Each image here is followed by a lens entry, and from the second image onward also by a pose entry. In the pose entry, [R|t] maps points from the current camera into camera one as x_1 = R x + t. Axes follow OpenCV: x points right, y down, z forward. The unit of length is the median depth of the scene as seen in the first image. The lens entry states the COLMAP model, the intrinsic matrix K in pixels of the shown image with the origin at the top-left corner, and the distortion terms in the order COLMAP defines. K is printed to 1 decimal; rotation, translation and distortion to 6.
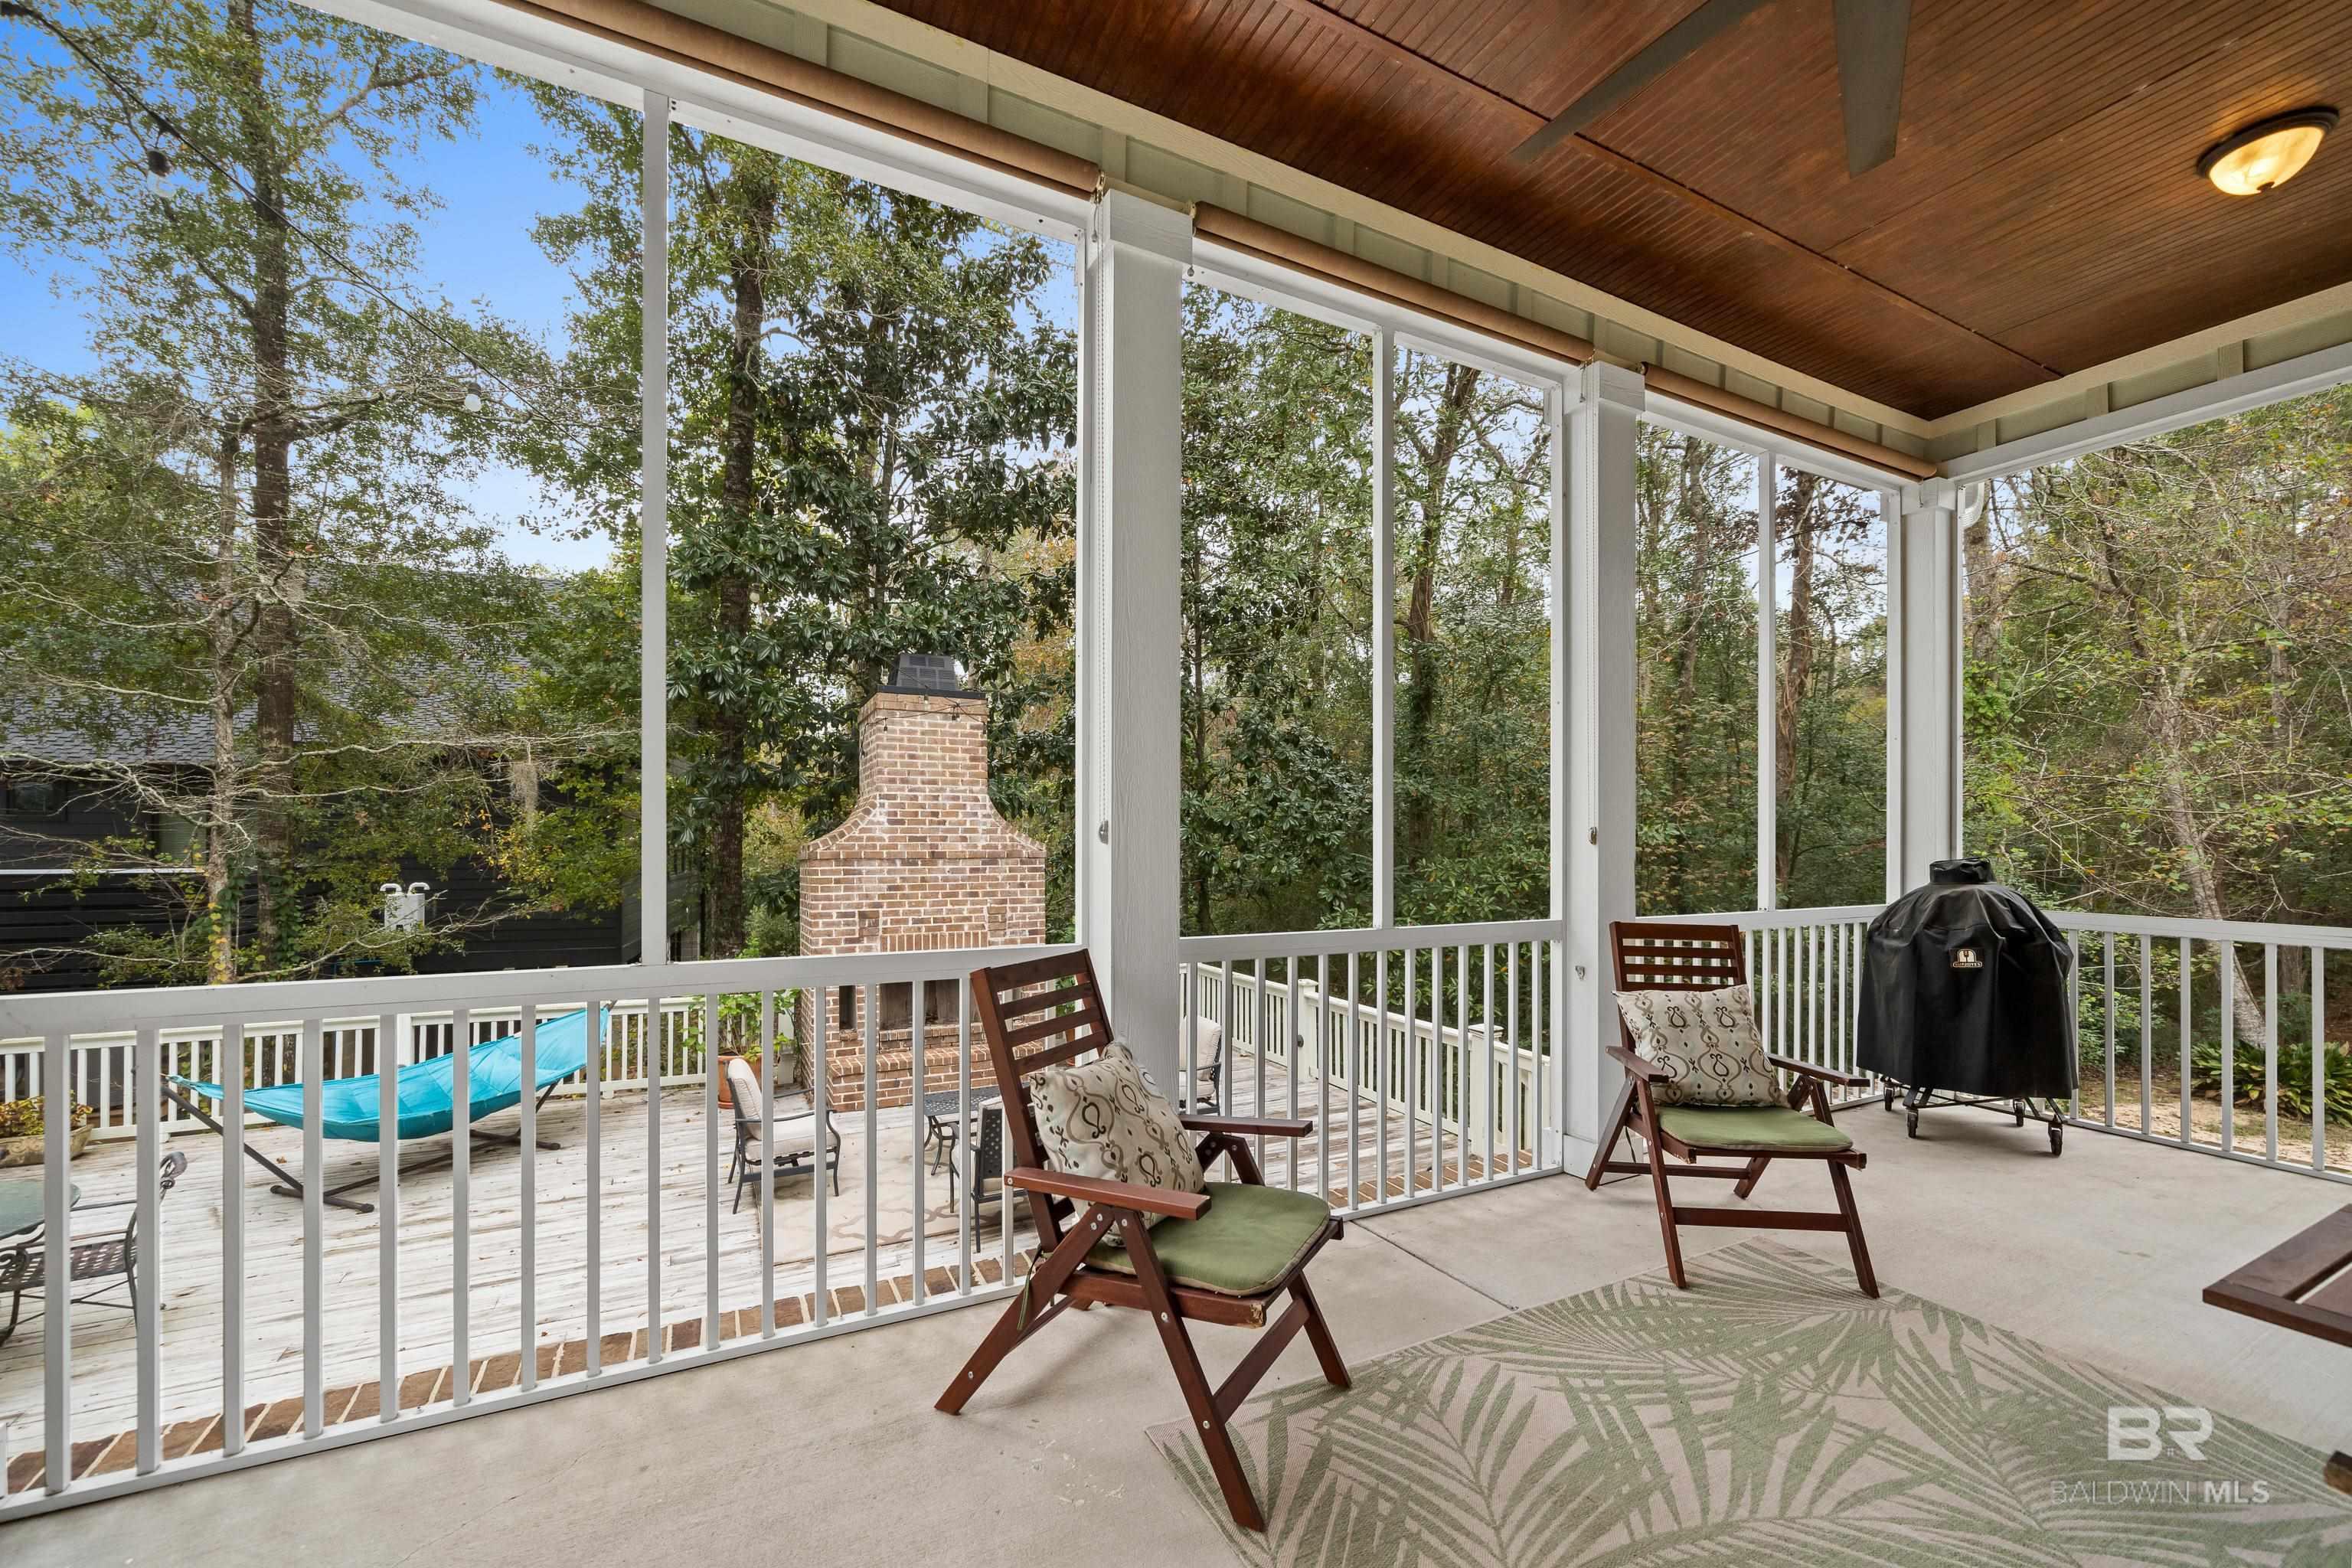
lens RADIAL K [[932.8, 0, 1171.5], [0, 932.8, 831.4], [0, 0, 1]] dist [-0.000624, -0.000073]
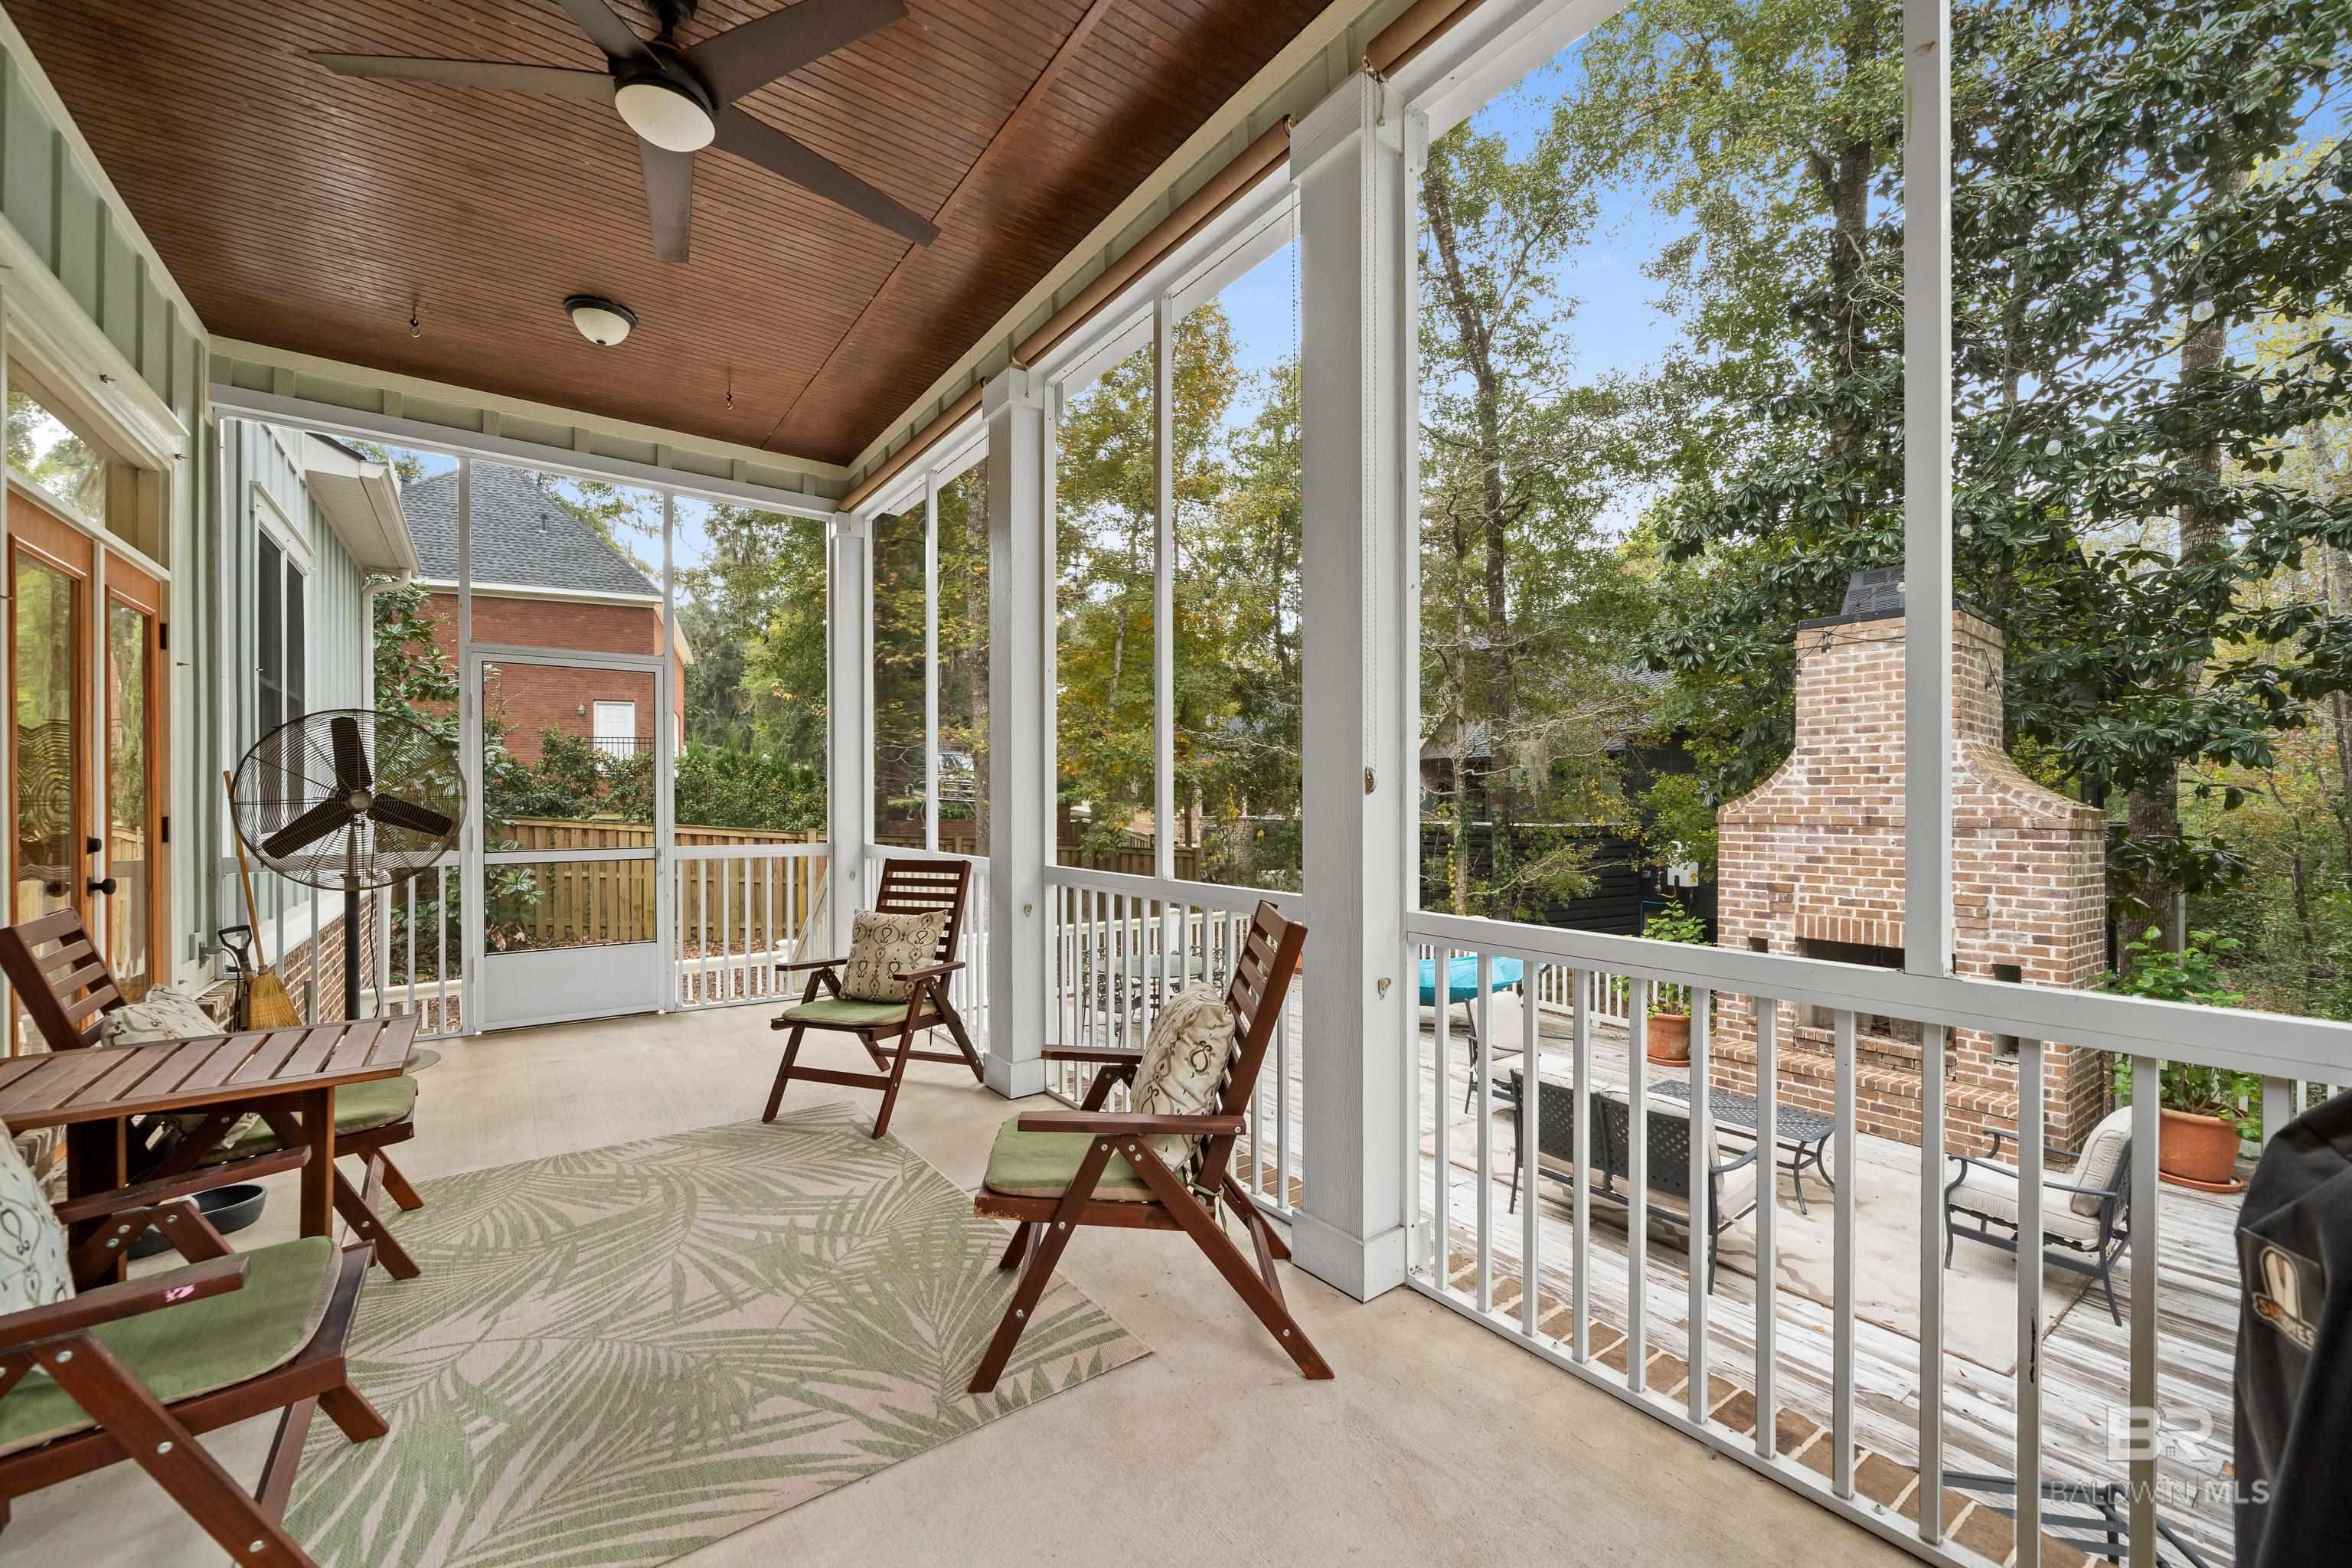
lens RADIAL K [[926.8, 0, 1179.4], [0, 926.8, 807.3], [0, 0, 1]] dist [0.000744, 0.000026]
pose [[0.164605, 0.002272, -0.986357, 0.433464], [0.004338, 0.999986, 0.003027, 0.008707], [0.986350, -0.004777, 0.164593, 0.298882]]
